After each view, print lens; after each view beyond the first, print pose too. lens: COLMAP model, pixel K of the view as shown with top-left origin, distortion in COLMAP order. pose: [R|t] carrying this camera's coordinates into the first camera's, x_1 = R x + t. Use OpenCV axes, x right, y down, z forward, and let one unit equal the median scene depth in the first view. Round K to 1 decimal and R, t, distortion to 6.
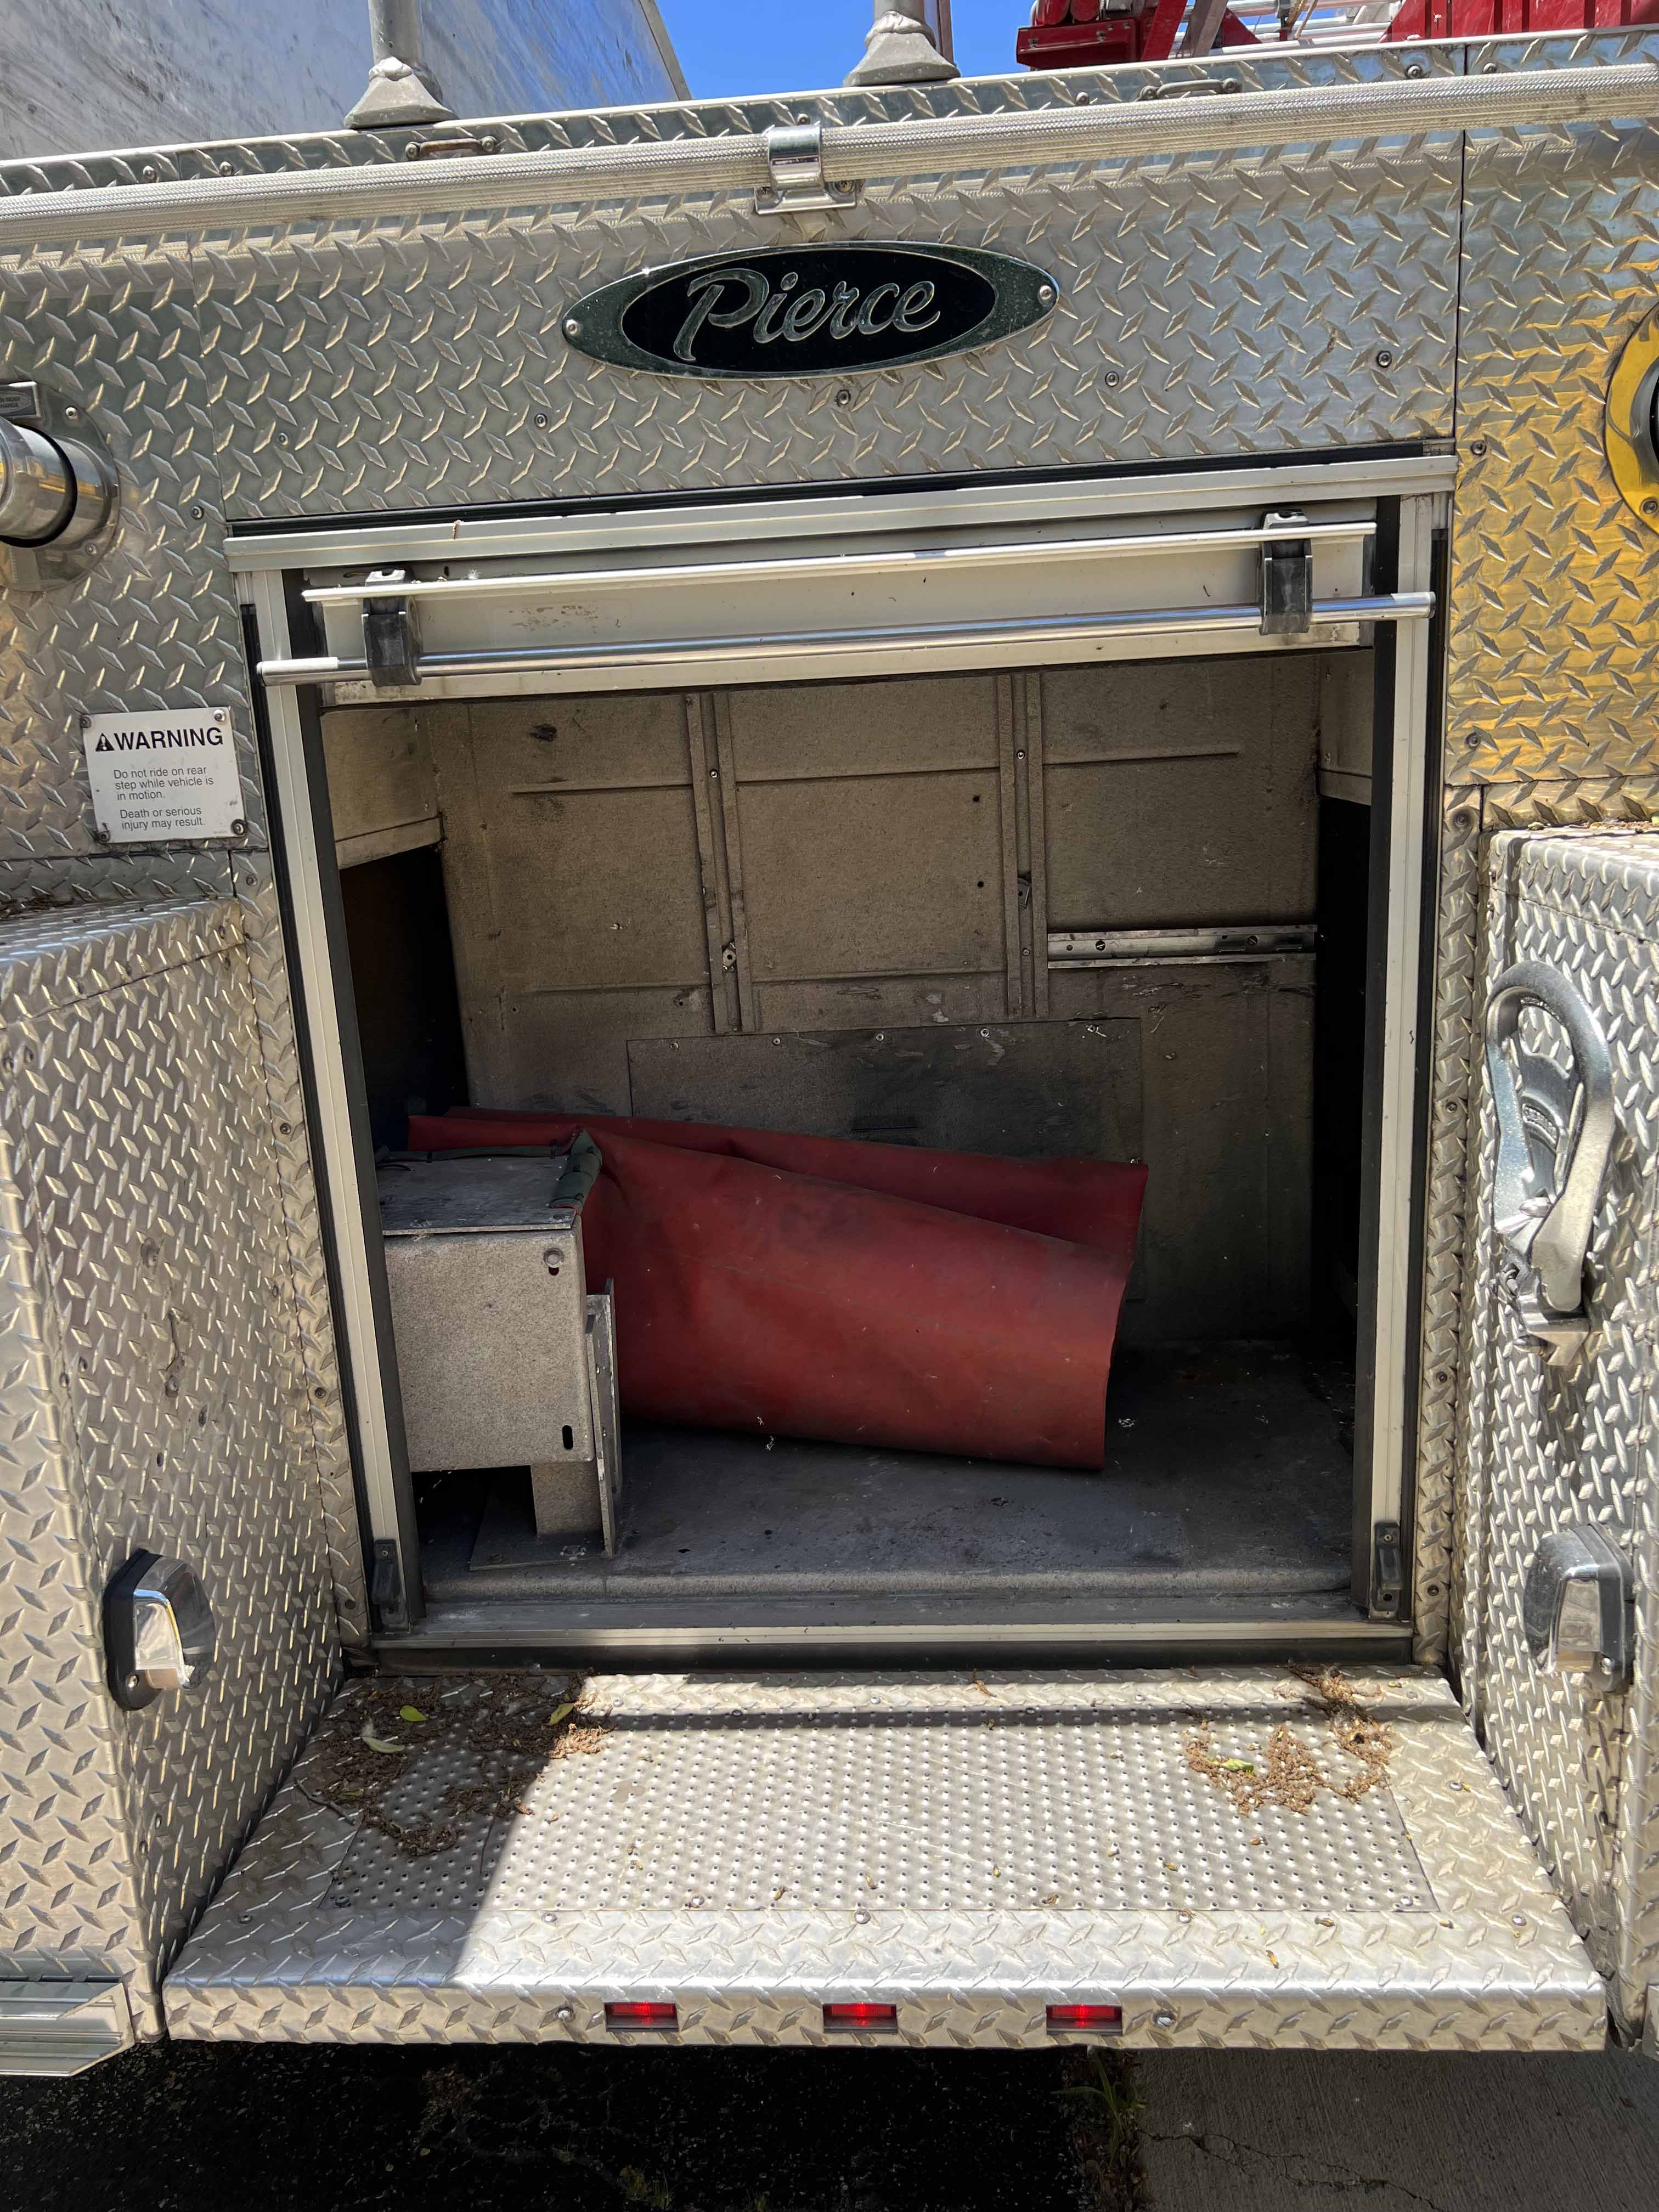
lens RADIAL K [[1654.7, 0, 813.6], [0, 1654.7, 1112.3], [0, 0, 1]] dist [0.045727, -0.048284]
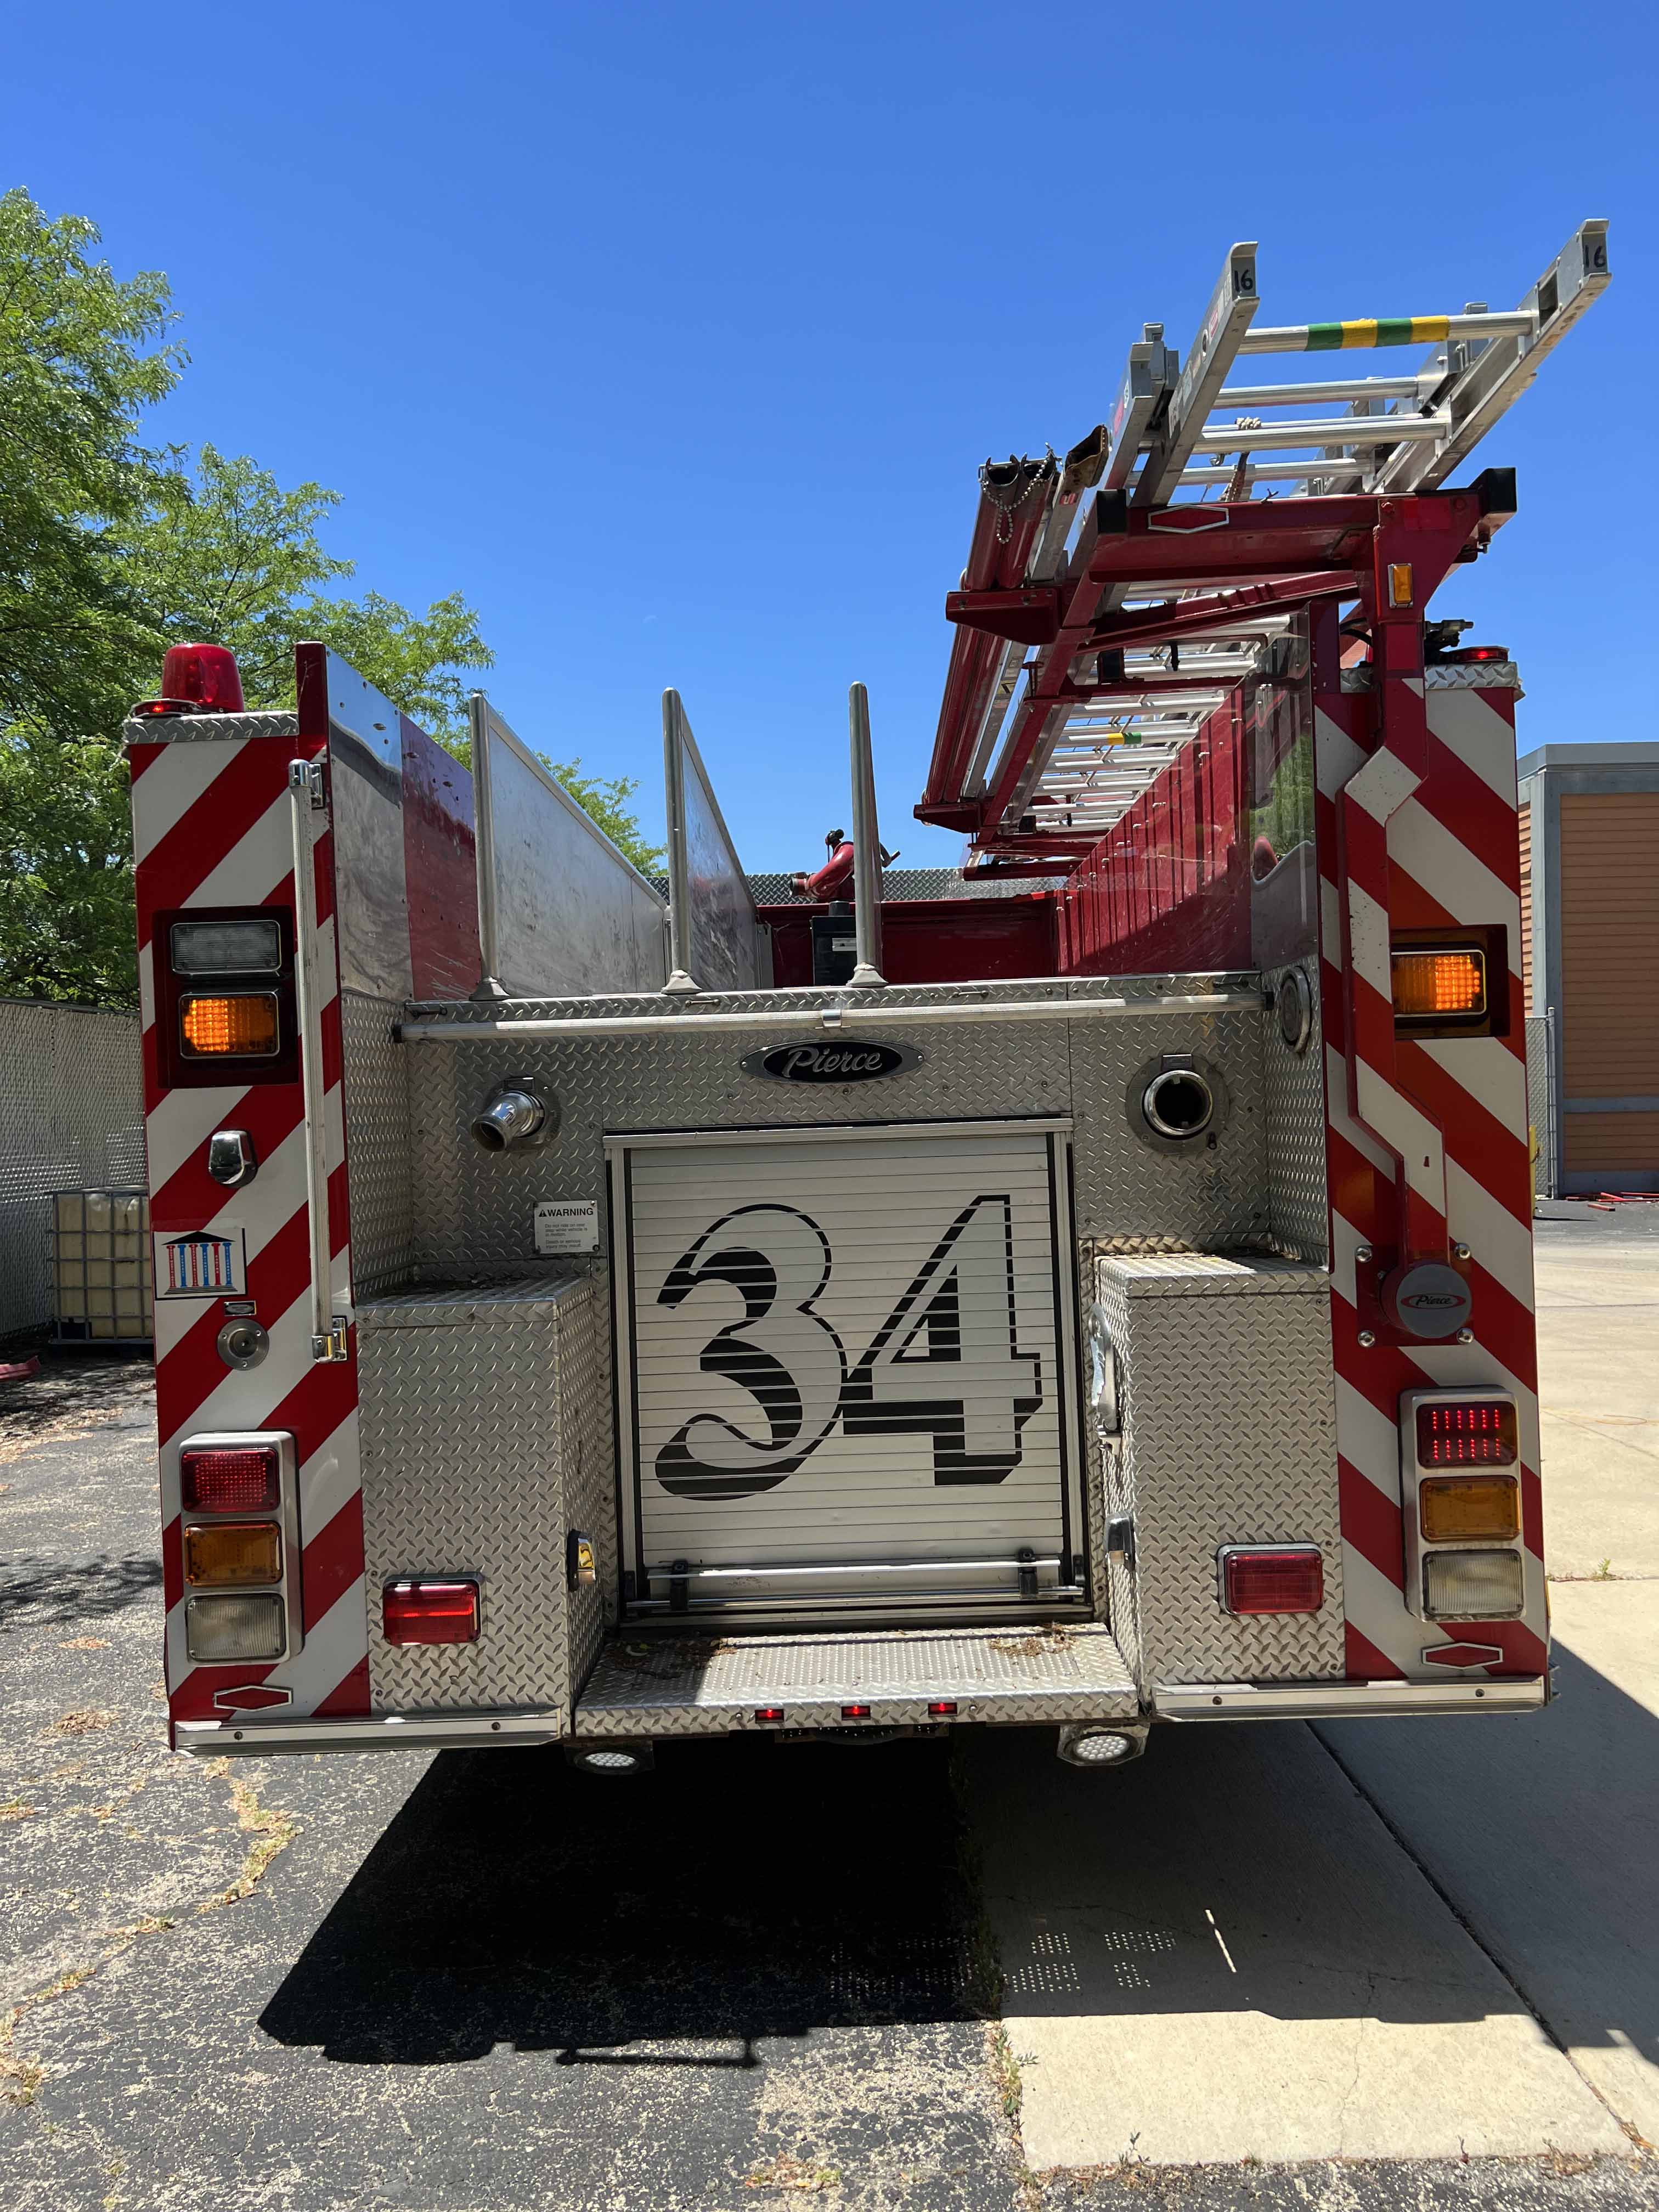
lens RADIAL K [[1654.7, 0, 818.4], [0, 1654.7, 1104.0], [0, 0, 1]] dist [0.045727, -0.048284]
pose [[0.998469, 0.017358, 0.052525, -0.164470], [-0.003587, 0.967813, -0.251645, 0.256645], [-0.055202, 0.251072, 0.966393, -1.550792]]
